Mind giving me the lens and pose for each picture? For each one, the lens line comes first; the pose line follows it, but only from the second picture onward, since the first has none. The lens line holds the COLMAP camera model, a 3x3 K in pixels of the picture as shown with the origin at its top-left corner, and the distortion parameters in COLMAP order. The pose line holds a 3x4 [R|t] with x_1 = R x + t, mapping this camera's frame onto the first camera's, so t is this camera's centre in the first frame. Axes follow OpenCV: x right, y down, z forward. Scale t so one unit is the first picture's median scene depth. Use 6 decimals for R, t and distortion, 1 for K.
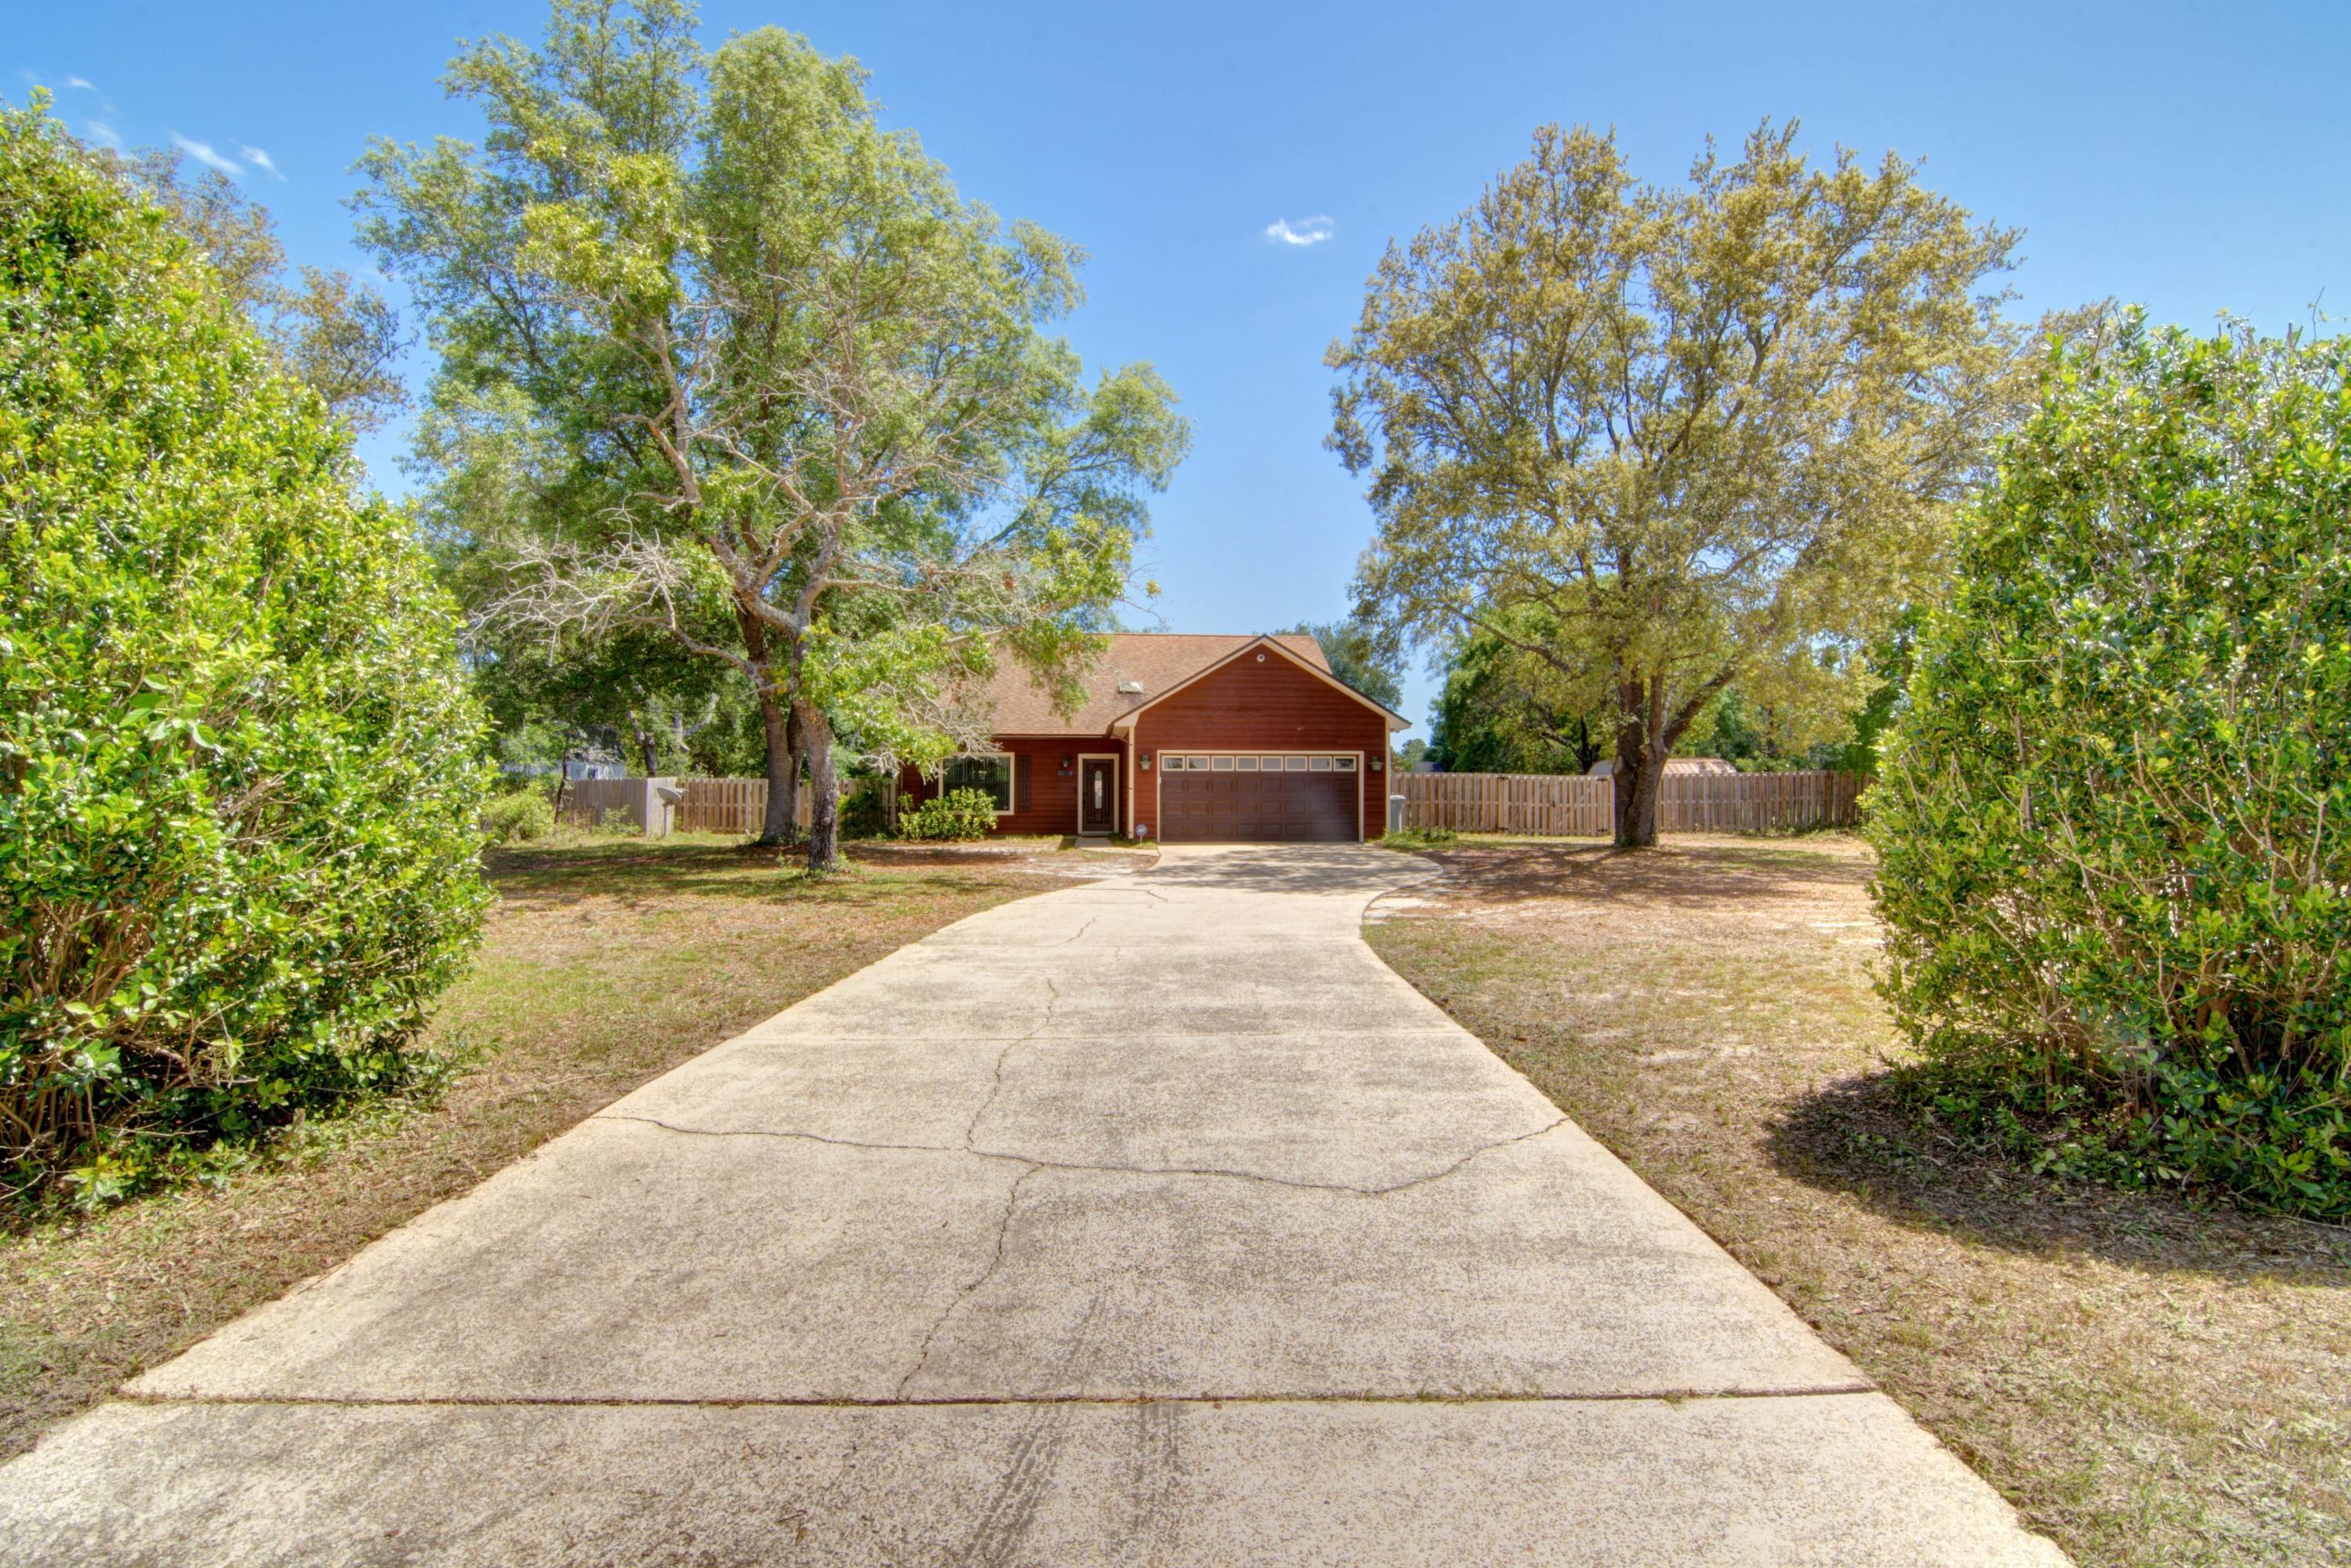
lens RADIAL K [[1390.0, 0, 1175.5], [0, 1390.0, 784.0], [0, 0, 1]] dist [-0.000318, -0.000106]
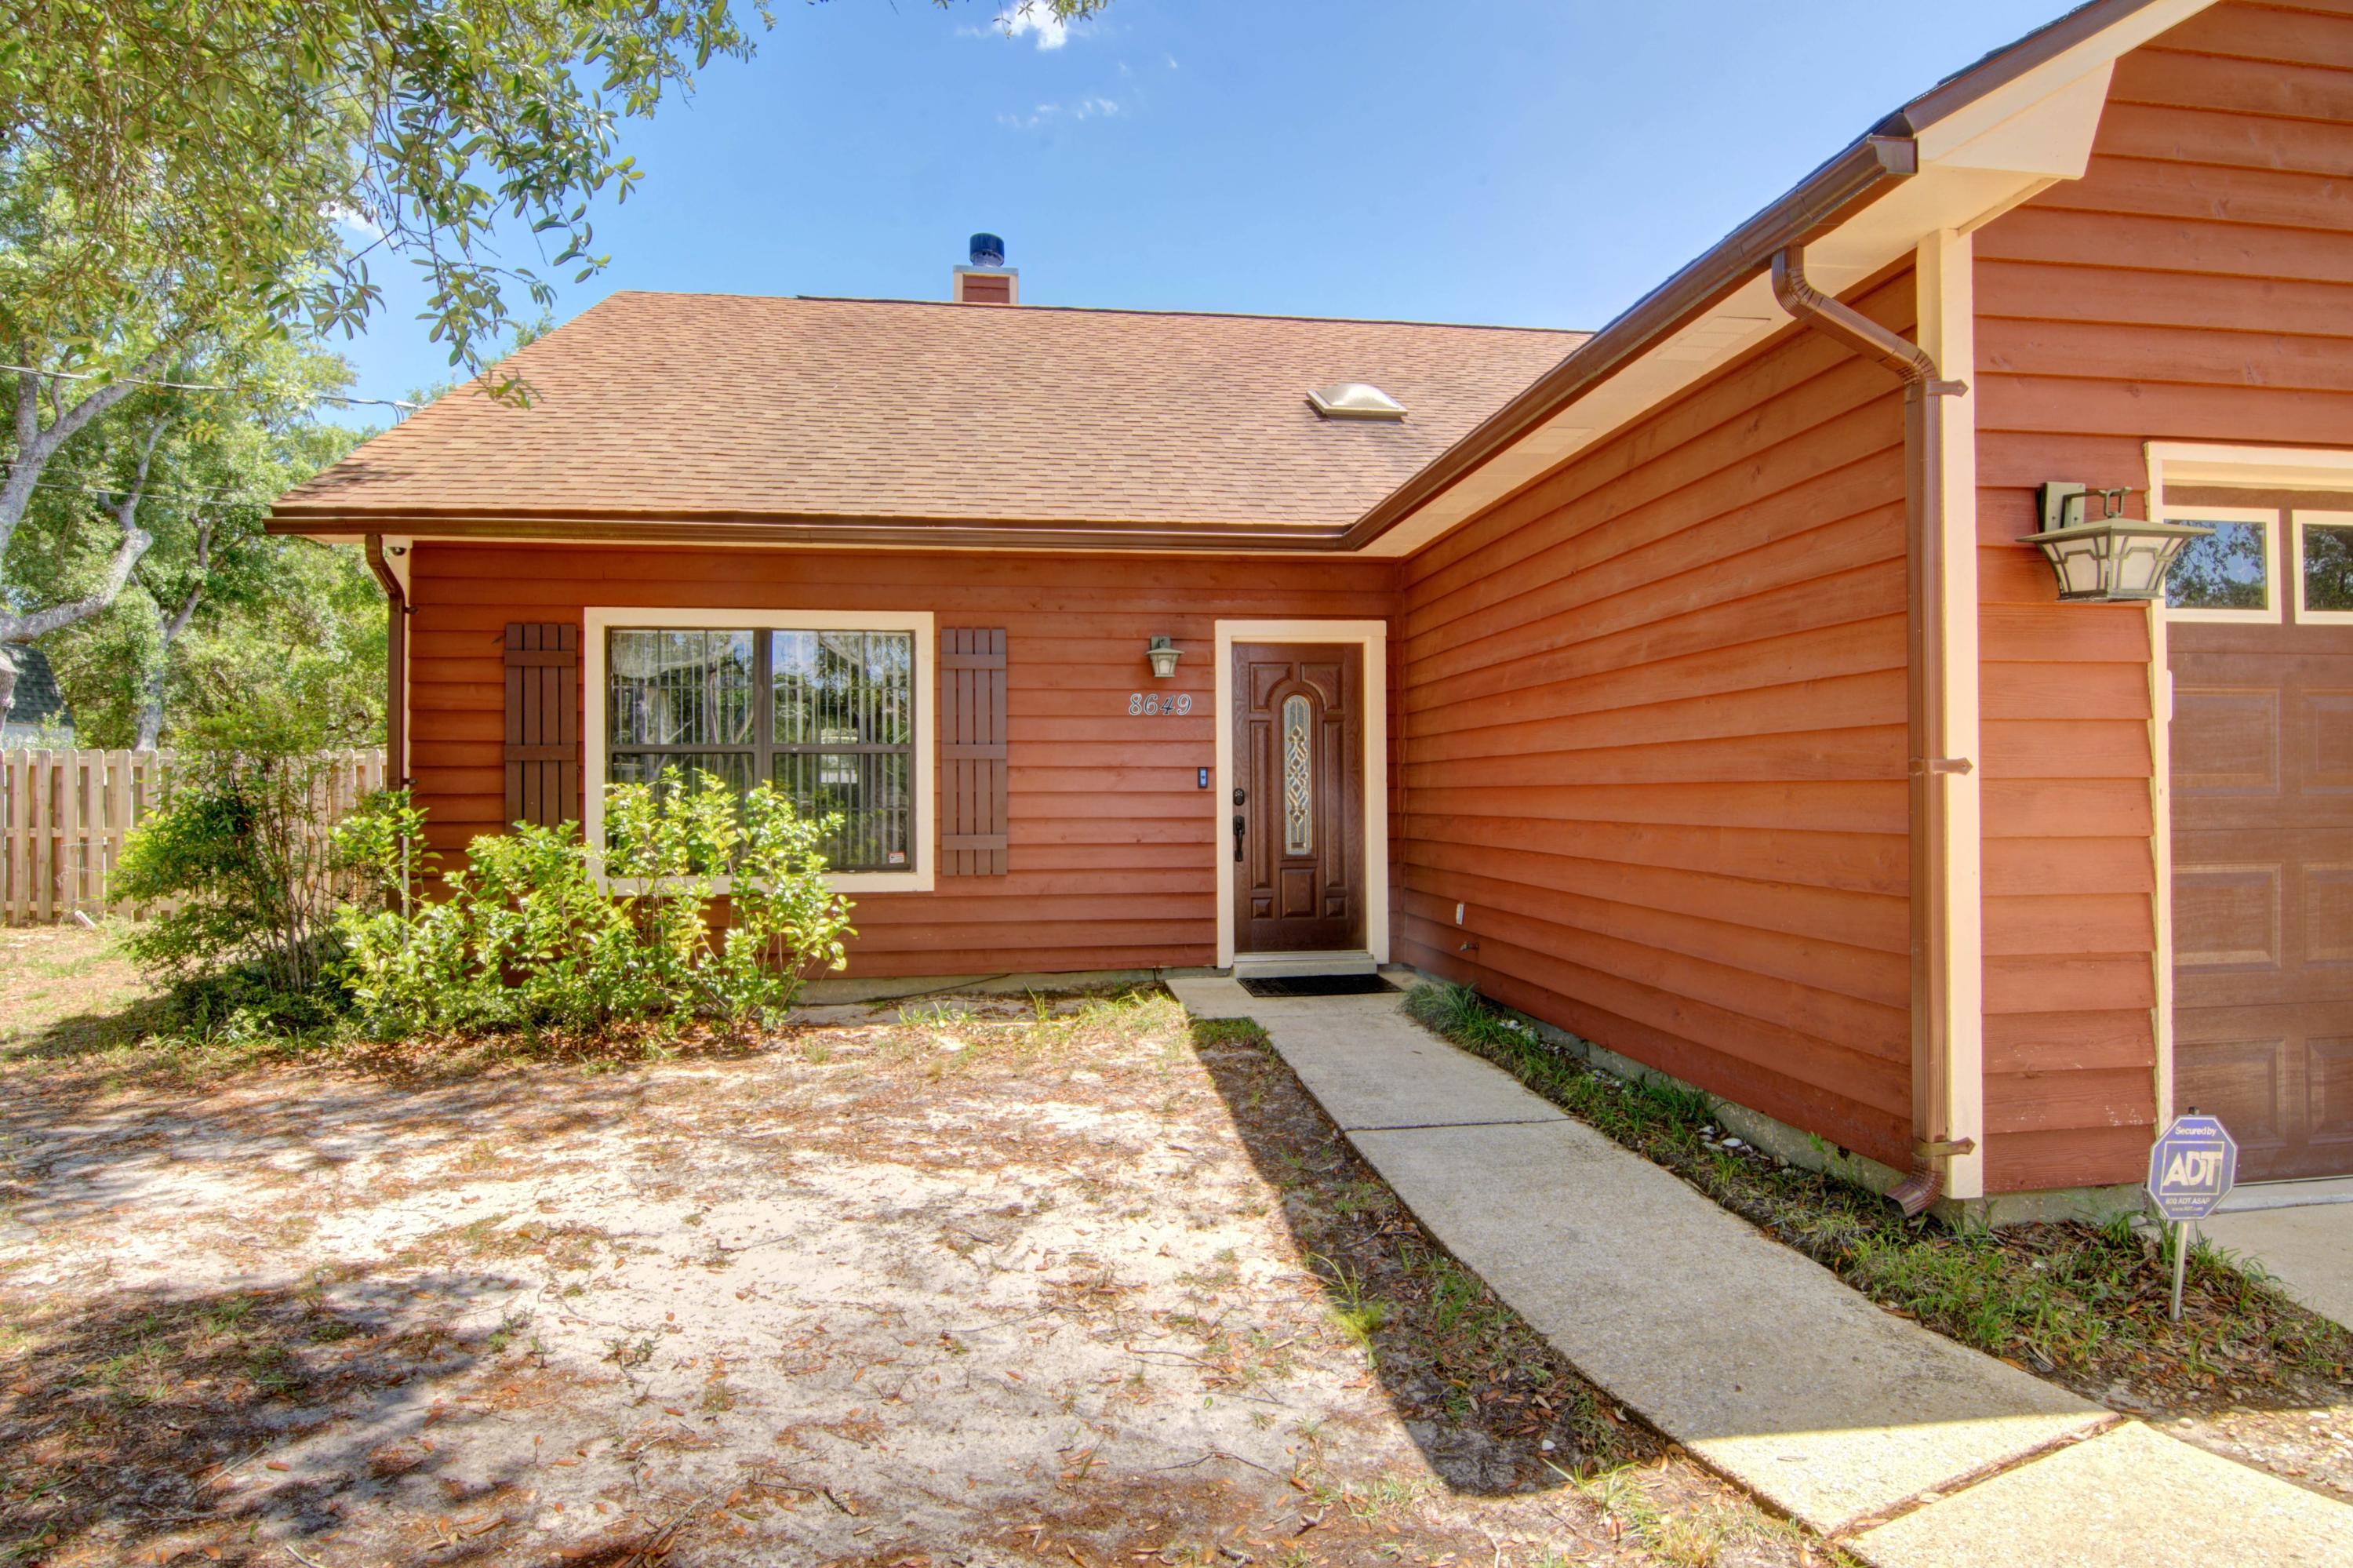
lens RADIAL K [[1225.1, 0, 1176.5], [0, 1225.1, 784.0], [0, 0, 1]] dist [-0.003712, -0.000896]
pose [[0.998428, -0.008245, 0.055442, -0.091055], [0.007282, 0.999819, 0.017550, 0.002045], [-0.055576, -0.017119, 0.998308, 0.825363]]
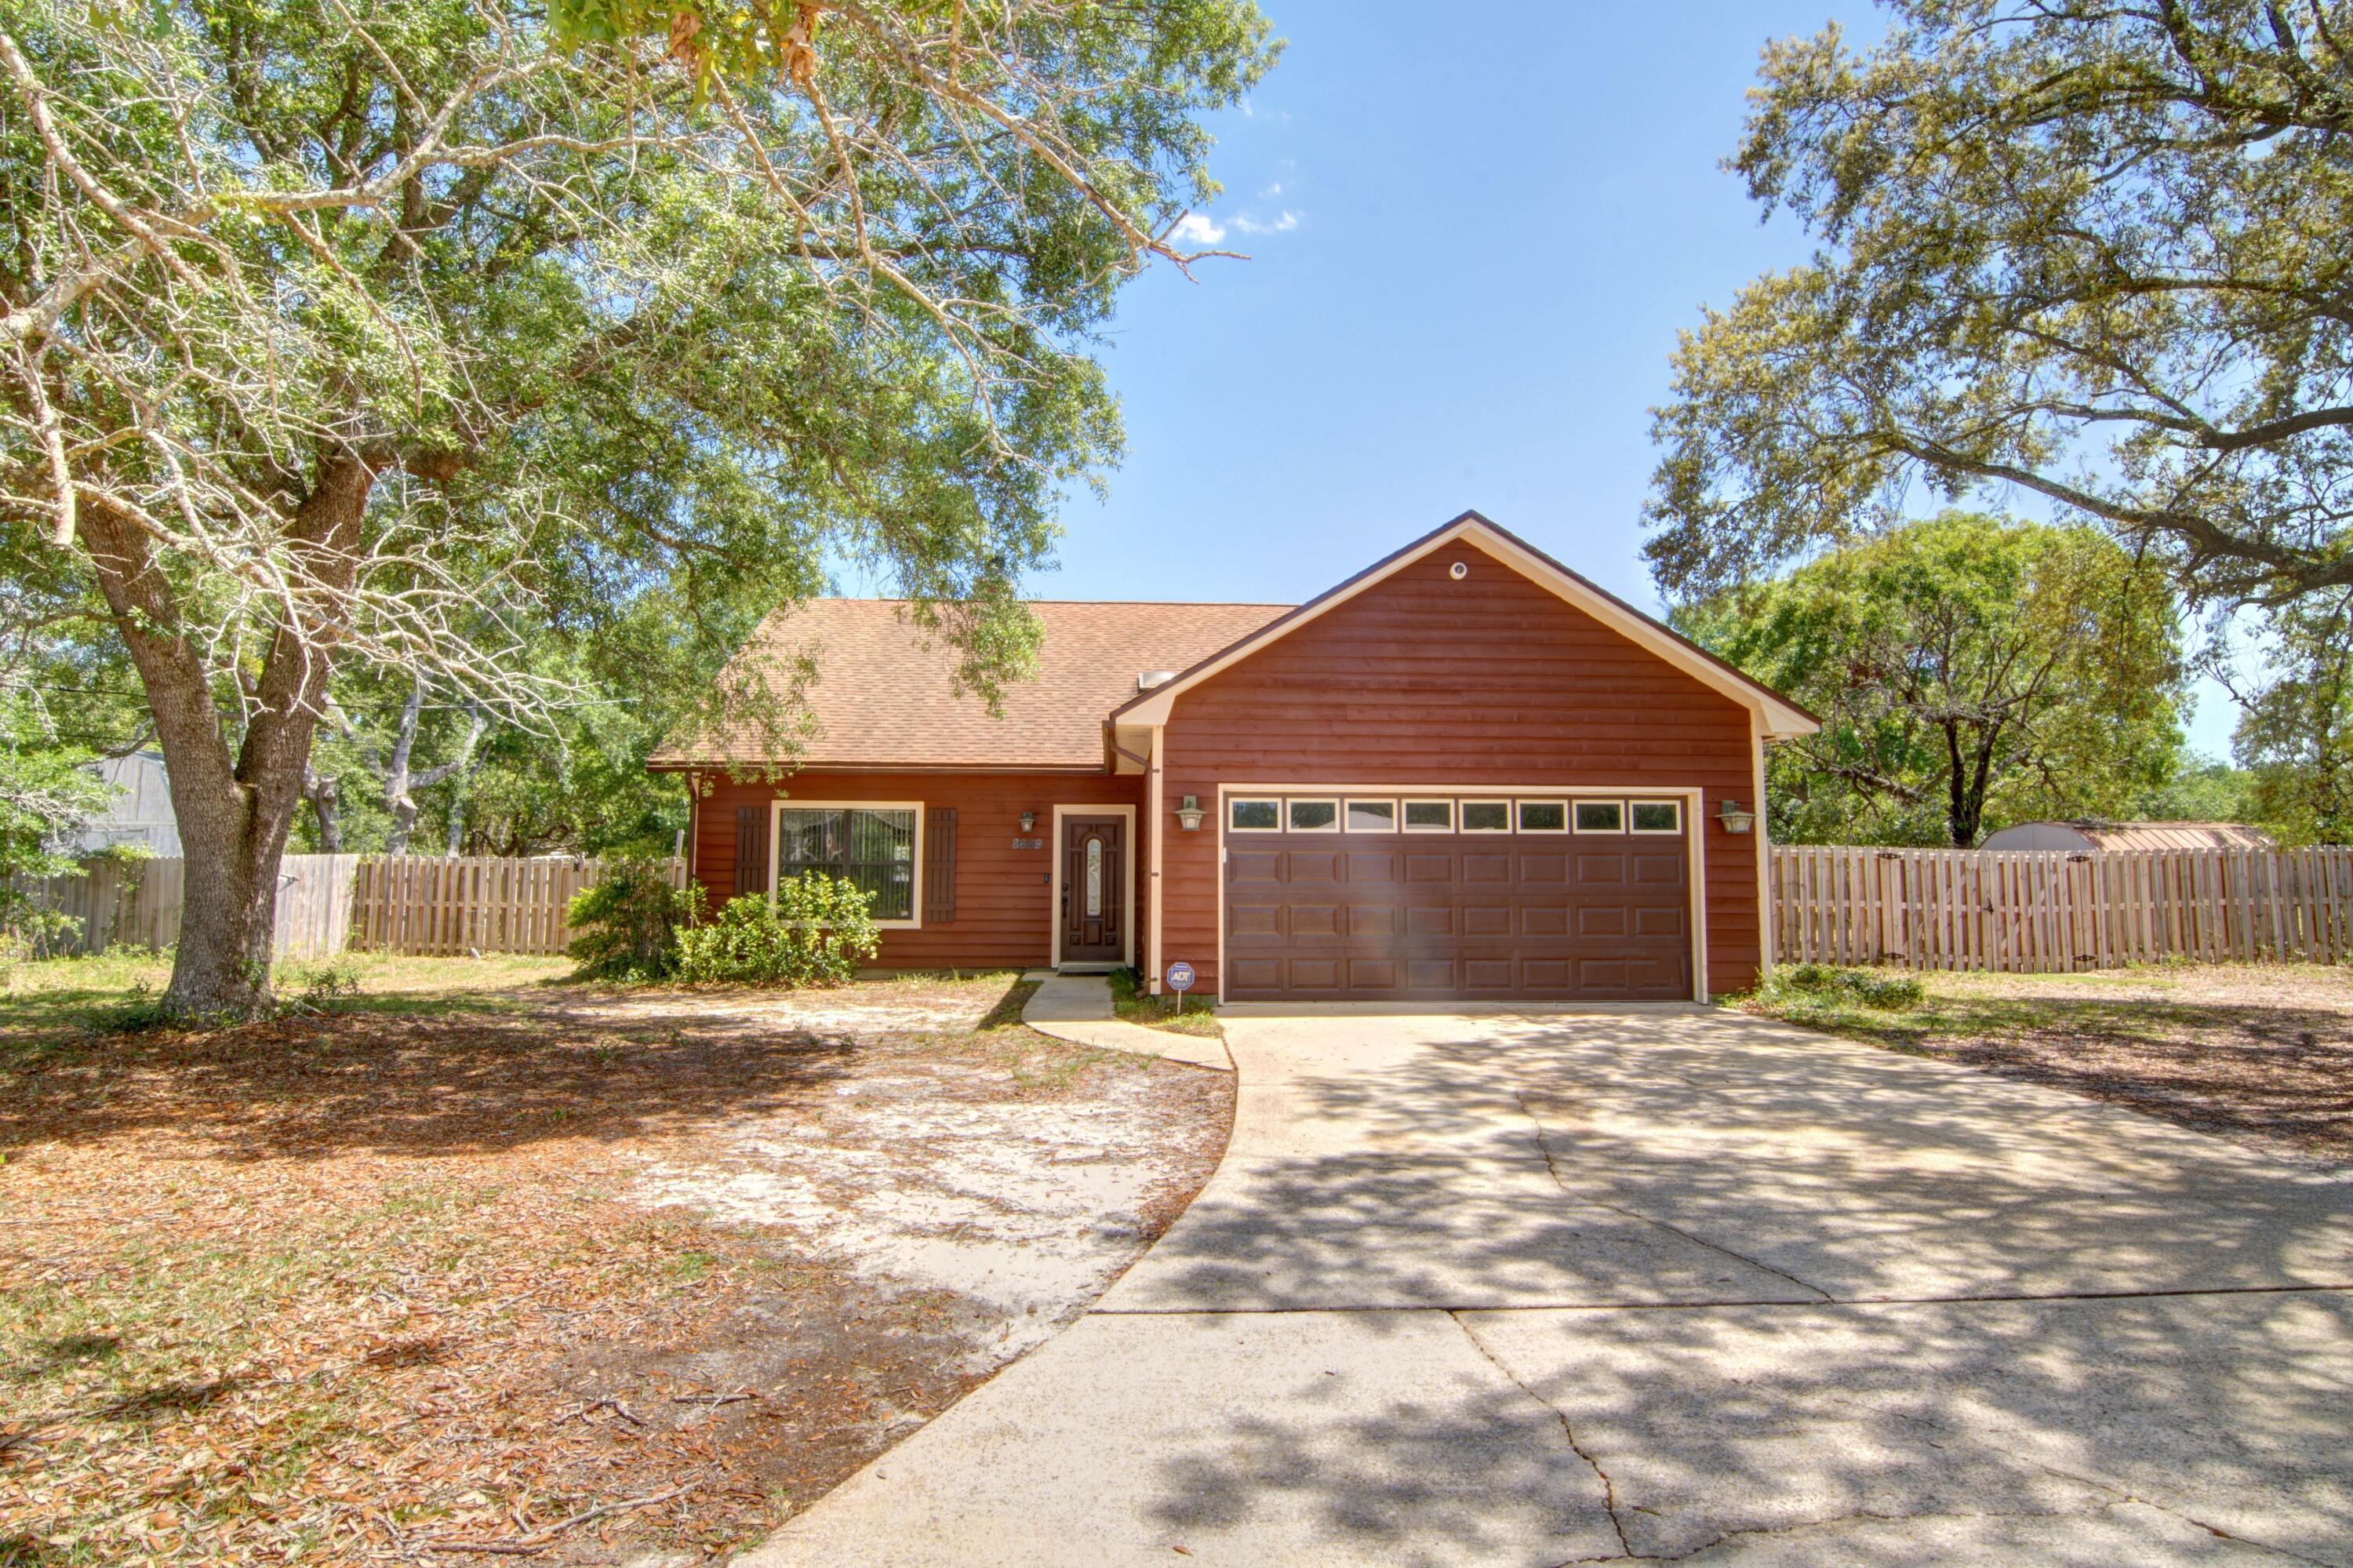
lens RADIAL K [[1225.1, 0, 1176.5], [0, 1225.1, 784.0], [0, 0, 1]] dist [-0.003712, -0.000896]
pose [[0.999623, -0.000054, -0.027446, -0.014179], [-0.001823, 0.997659, -0.068365, 0.000927], [0.027385, 0.068390, 0.997283, 0.582967]]
